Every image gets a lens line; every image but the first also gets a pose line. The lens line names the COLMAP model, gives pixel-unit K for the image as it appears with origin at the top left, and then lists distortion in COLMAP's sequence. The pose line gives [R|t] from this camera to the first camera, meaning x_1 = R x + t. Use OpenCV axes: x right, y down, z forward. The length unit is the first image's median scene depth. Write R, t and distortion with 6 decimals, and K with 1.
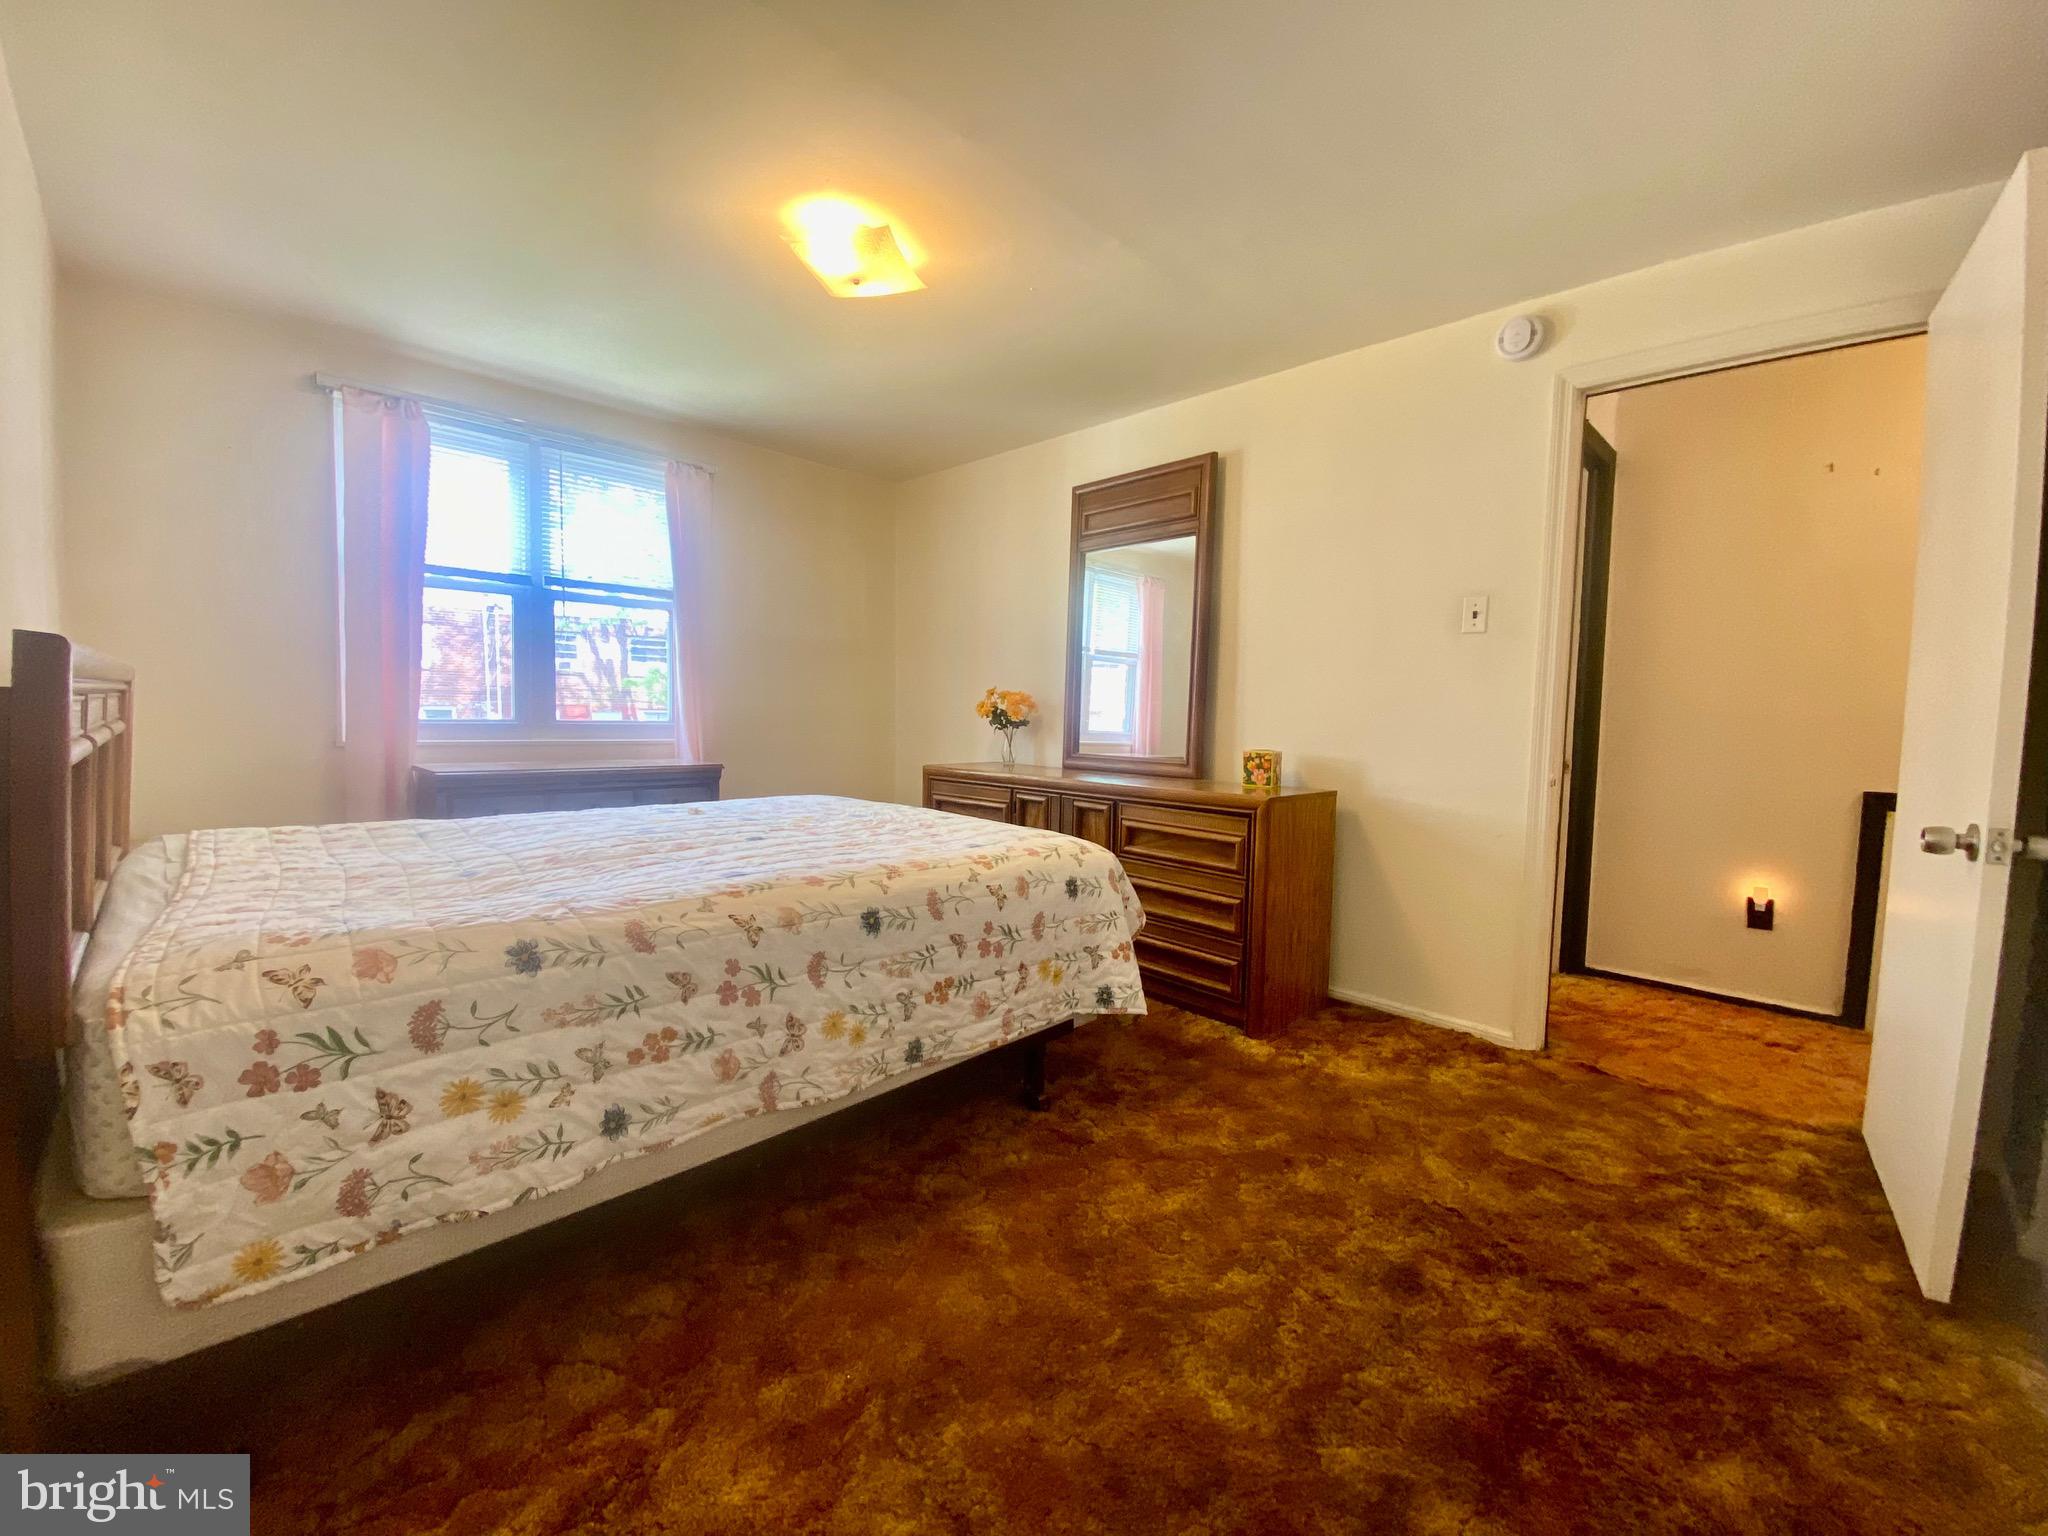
lens RADIAL K [[822.3, 0, 1018.6], [0, 822.3, 760.2], [0, 0, 1]] dist [0.007420, -0.013759]
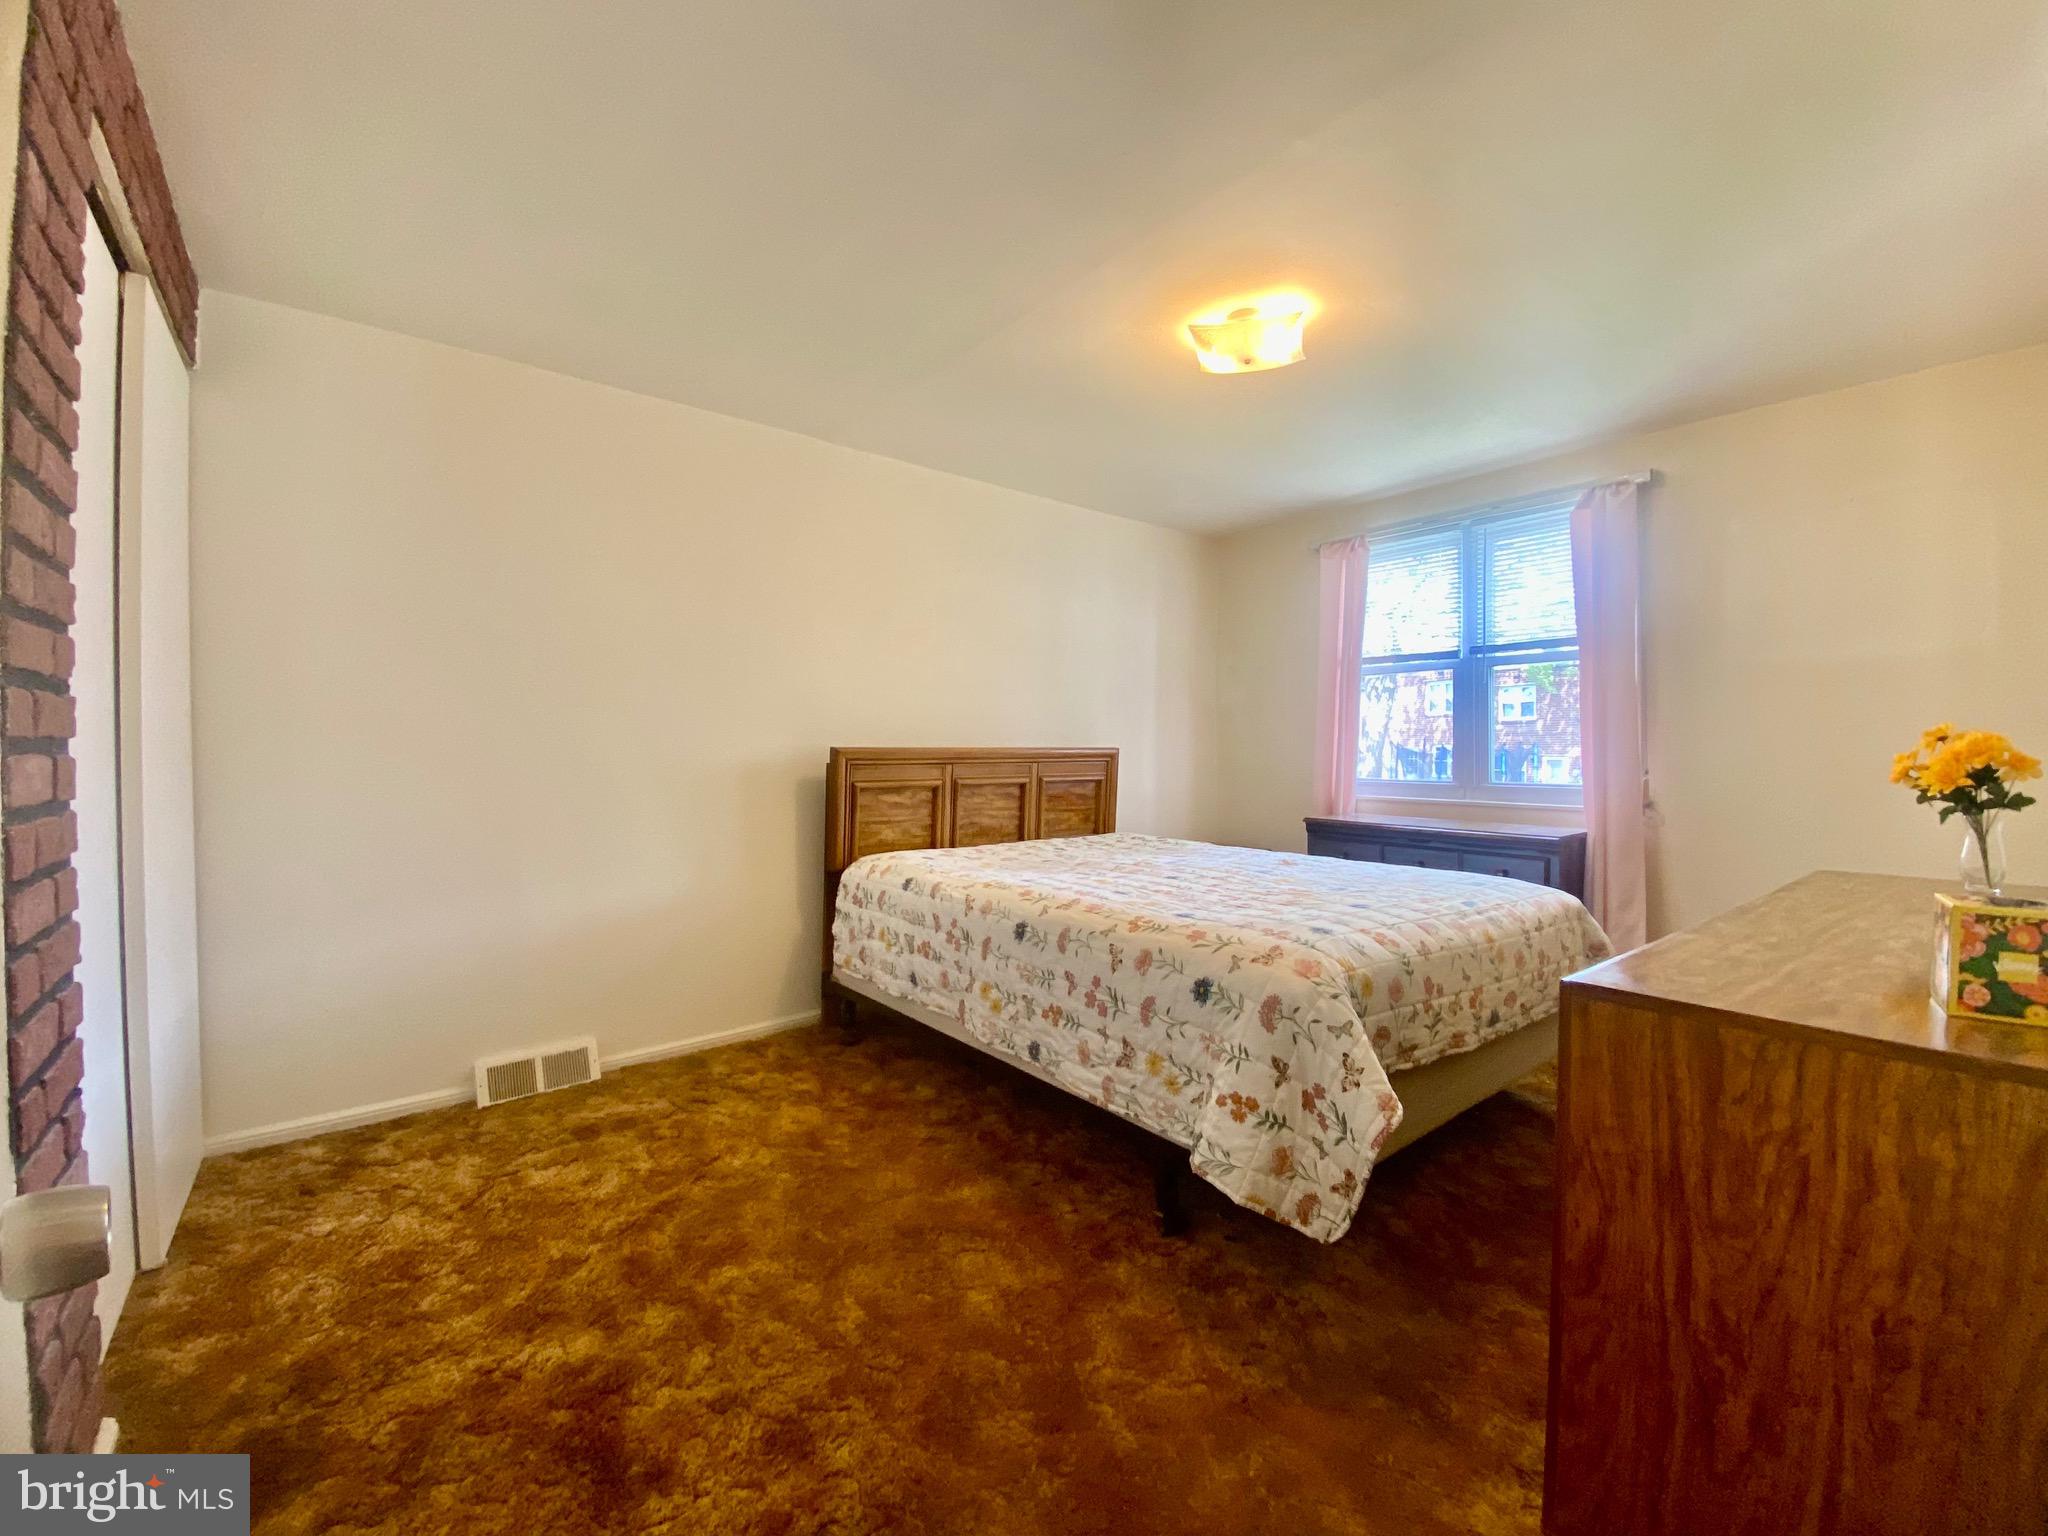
lens RADIAL K [[830.2, 0, 1013.3], [0, 830.2, 757.2], [0, 0, 1]] dist [0.000076, -0.000365]
pose [[-0.098860, -0.007652, -0.995072, 1.100339], [-0.074163, 0.997246, -0.000300, -0.076065], [0.992334, 0.073768, -0.099156, 1.062150]]
